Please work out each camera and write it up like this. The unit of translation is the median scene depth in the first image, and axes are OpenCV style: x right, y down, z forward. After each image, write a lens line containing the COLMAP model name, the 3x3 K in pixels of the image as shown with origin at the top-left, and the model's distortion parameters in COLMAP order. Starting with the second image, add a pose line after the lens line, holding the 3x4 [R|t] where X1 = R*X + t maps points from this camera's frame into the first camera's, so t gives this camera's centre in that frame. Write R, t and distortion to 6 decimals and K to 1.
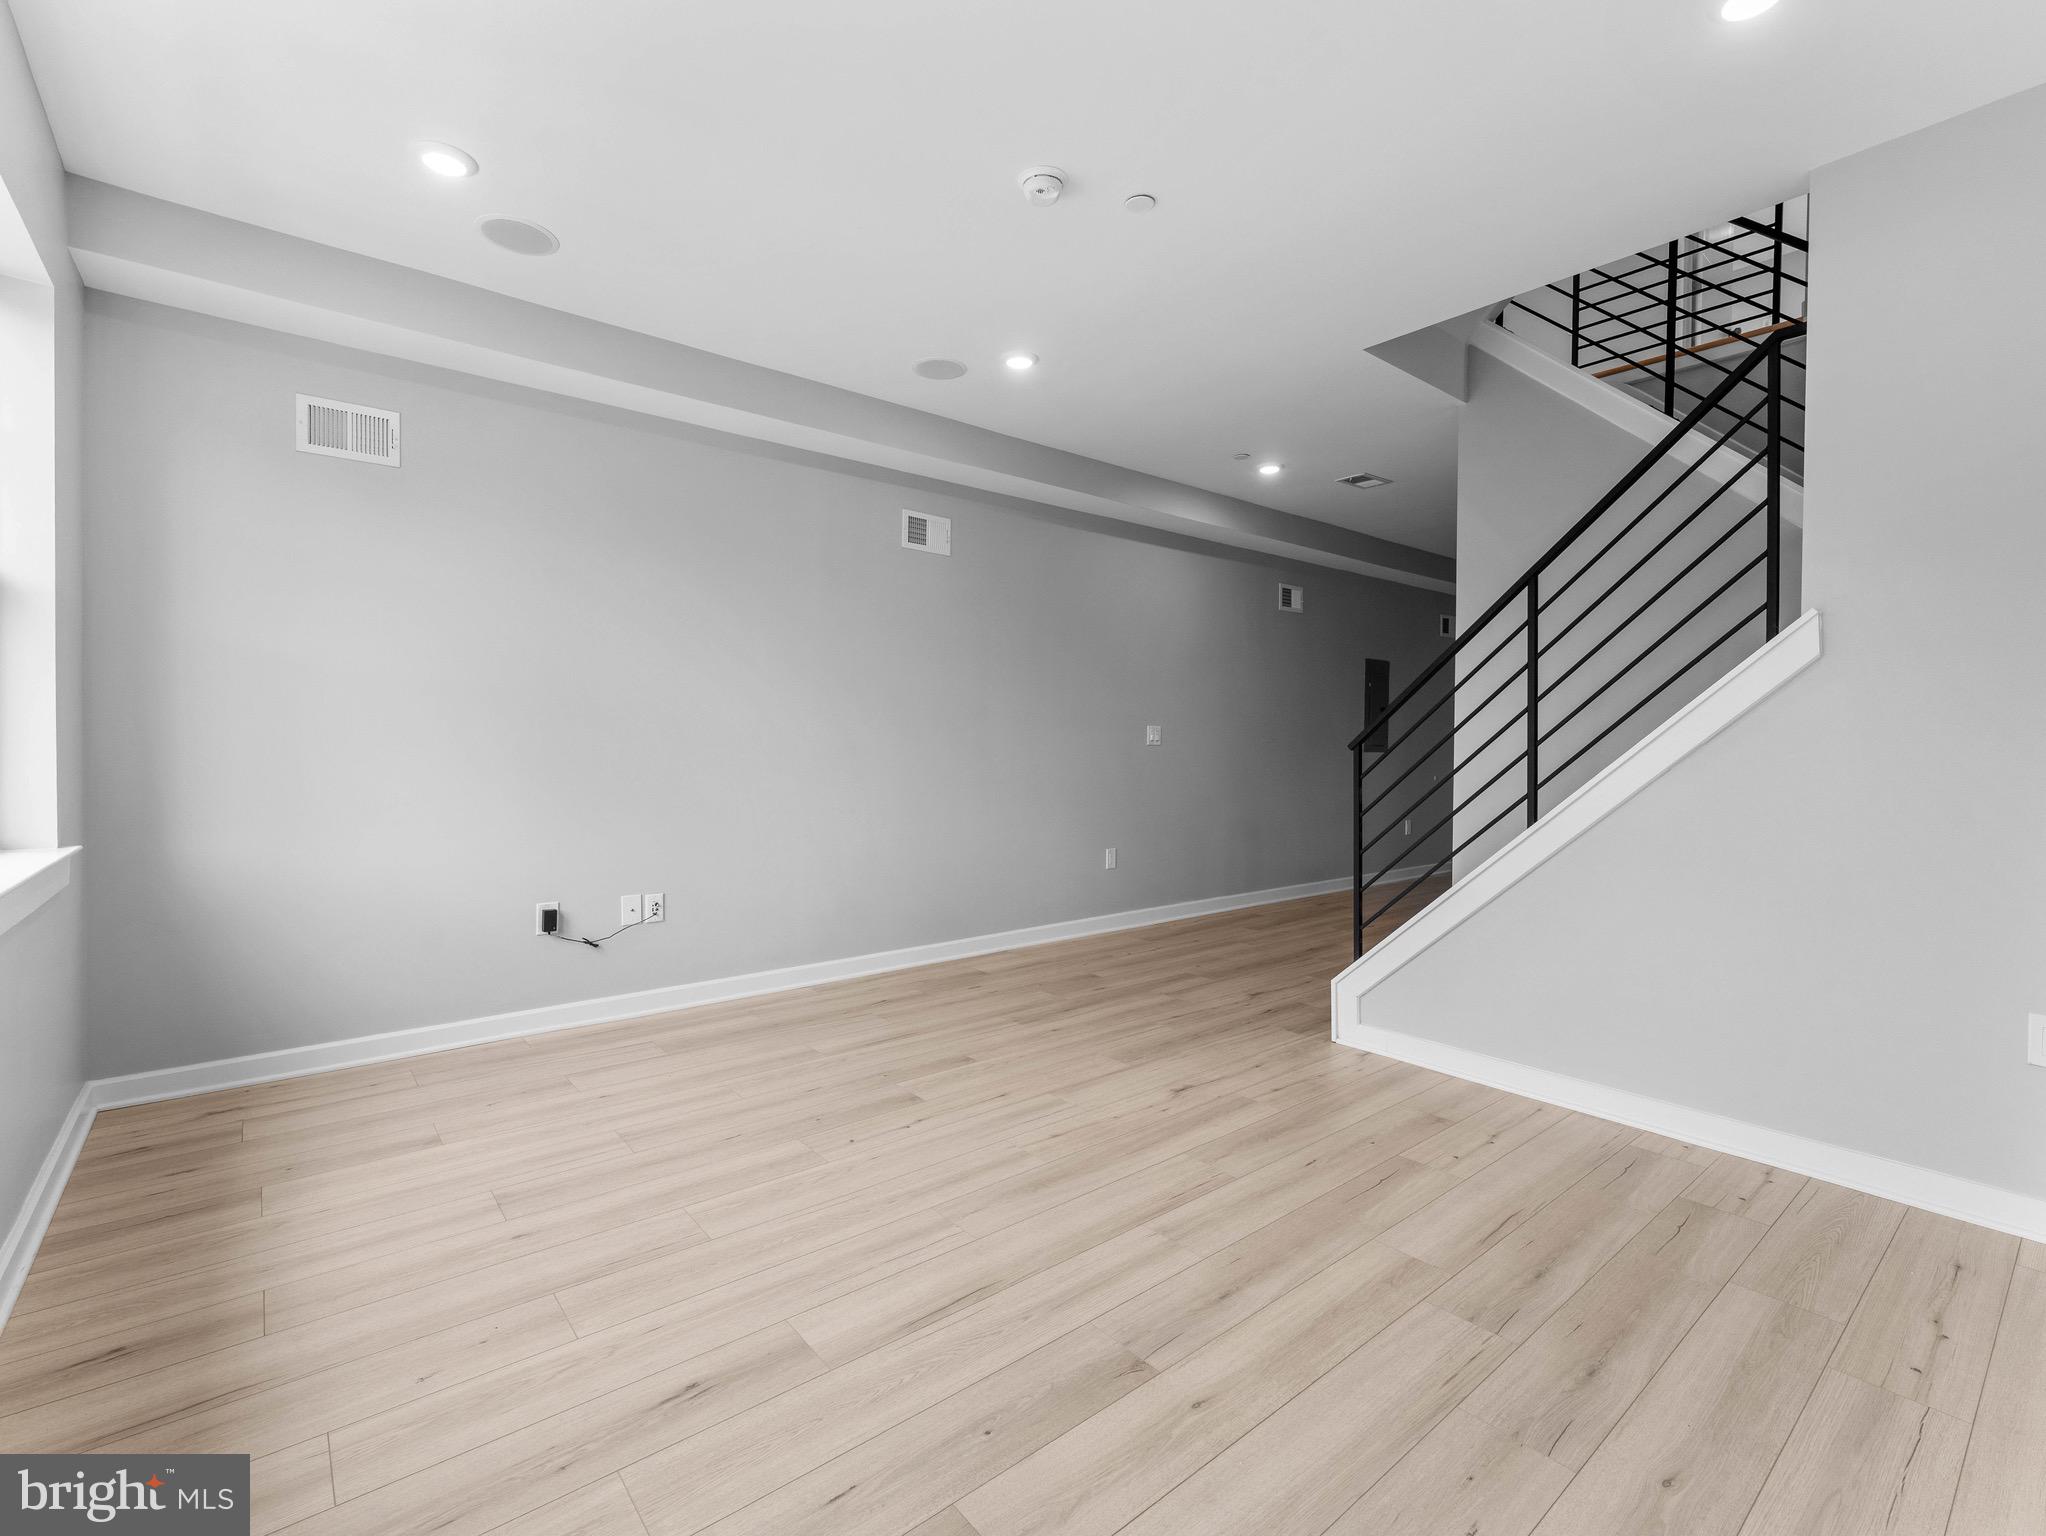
lens RADIAL K [[928.1, 0, 1024.7], [0, 928.1, 768.2], [0, 0, 1]] dist [0.008220, -0.001786]
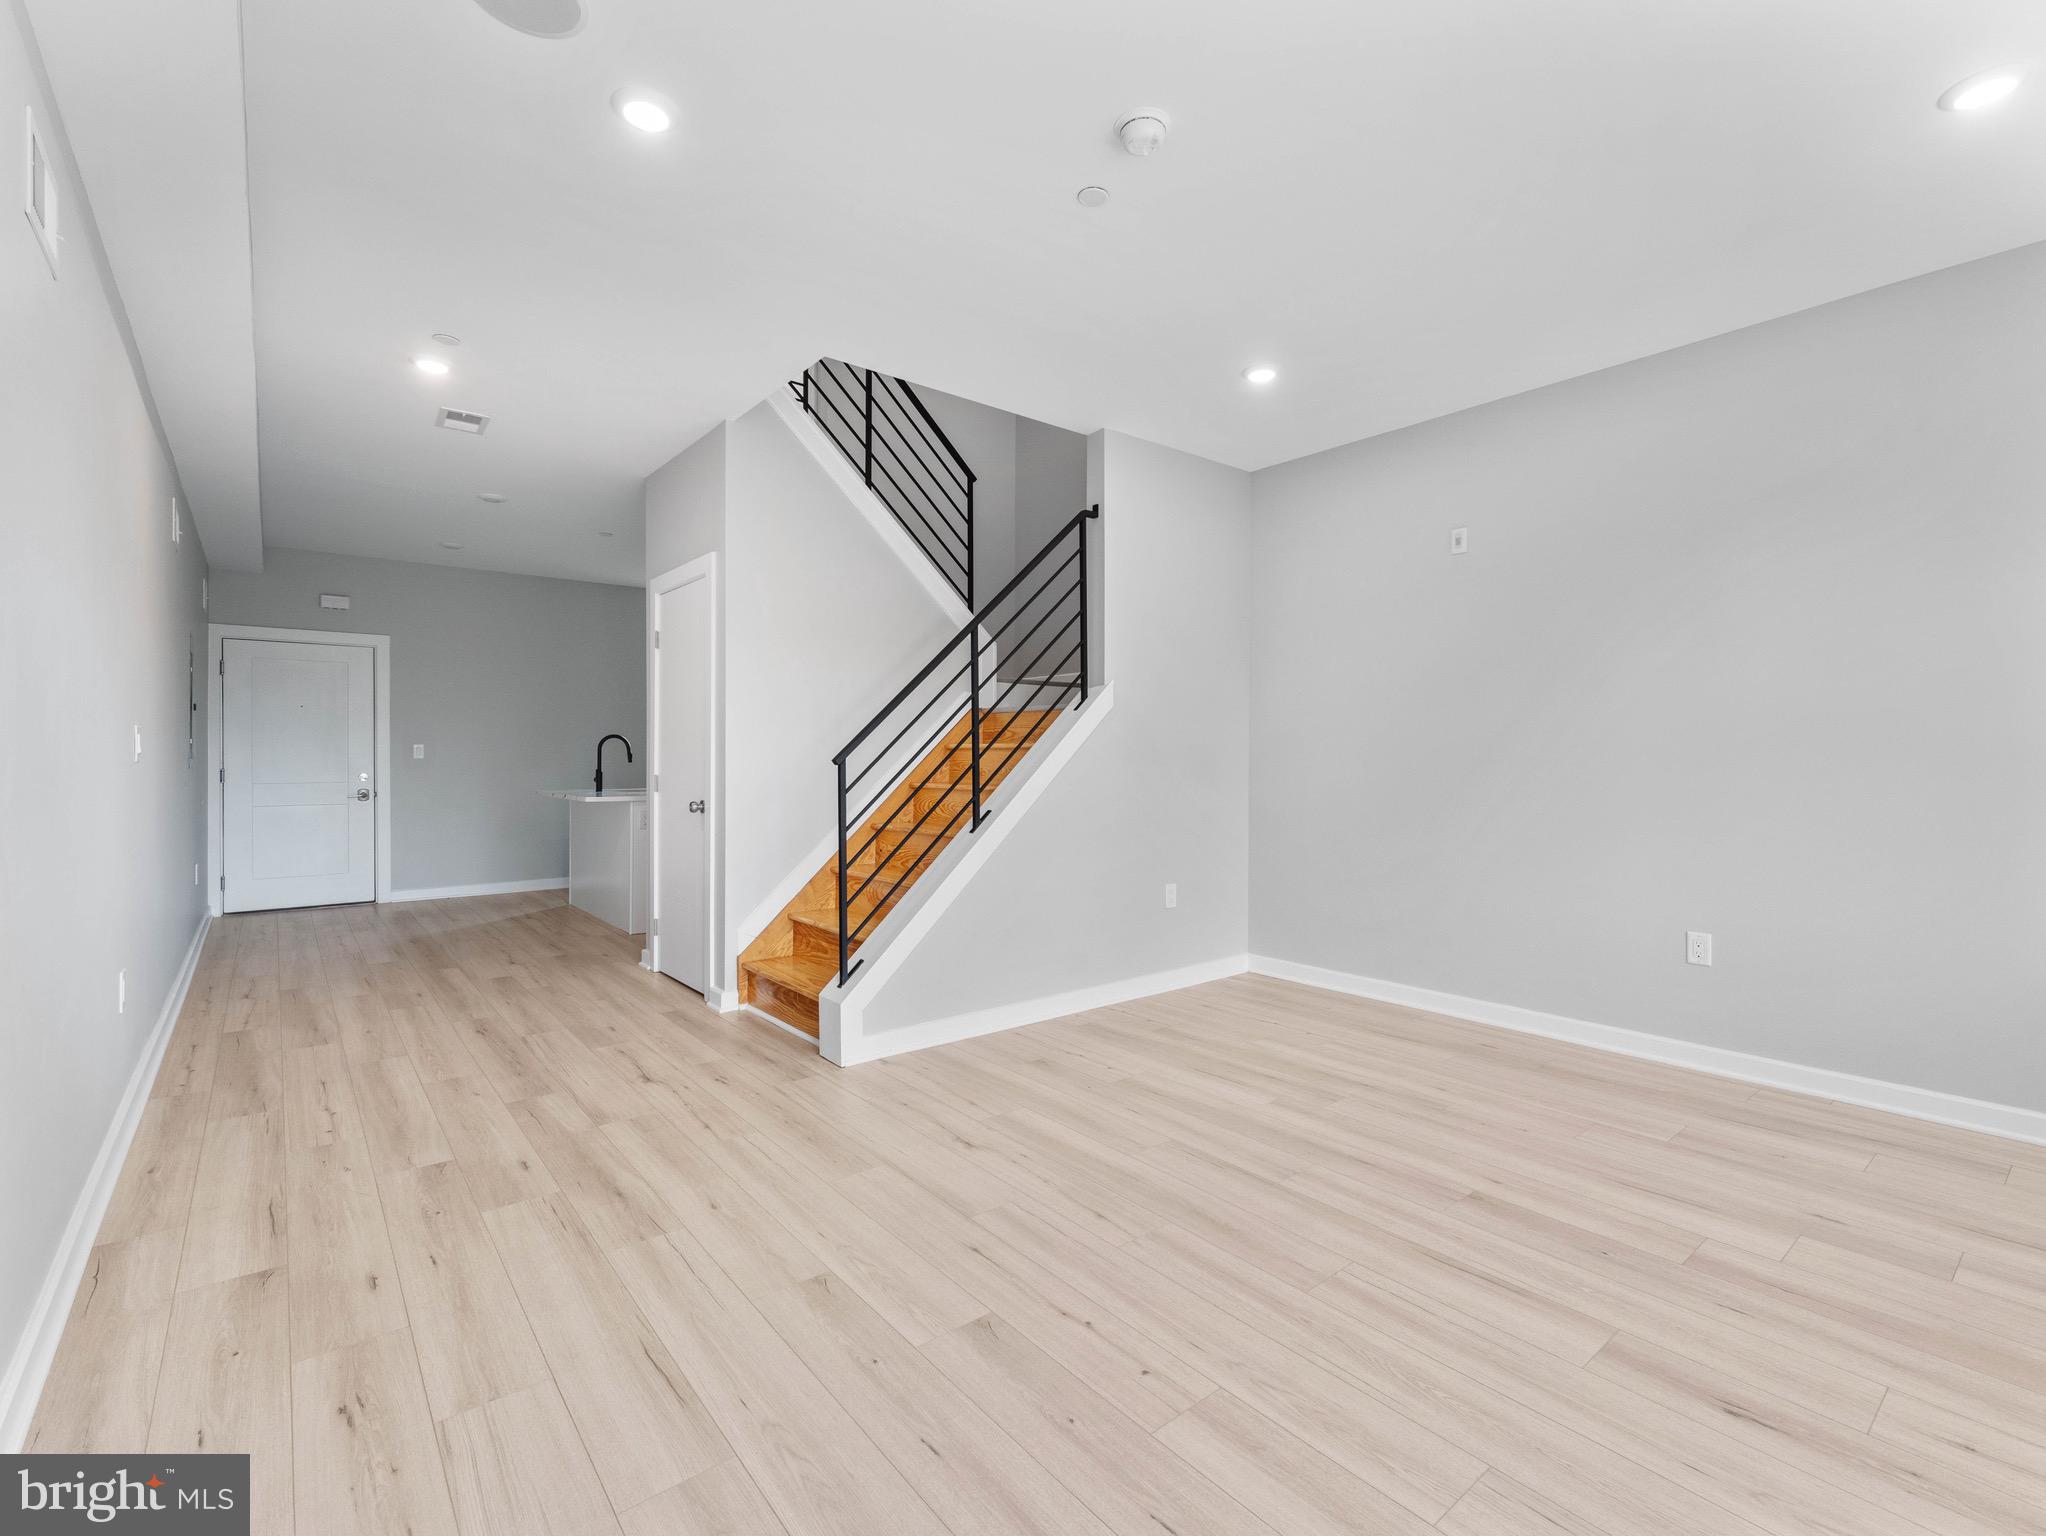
lens RADIAL K [[928.1, 0, 1011.9], [0, 928.1, 767.3], [0, 0, 1]] dist [0.008220, -0.001786]
pose [[0.009105, -0.016851, 0.999817, -0.863276], [0.024321, 0.999566, 0.016626, -0.039588], [-0.999663, 0.024165, 0.009511, 1.114397]]
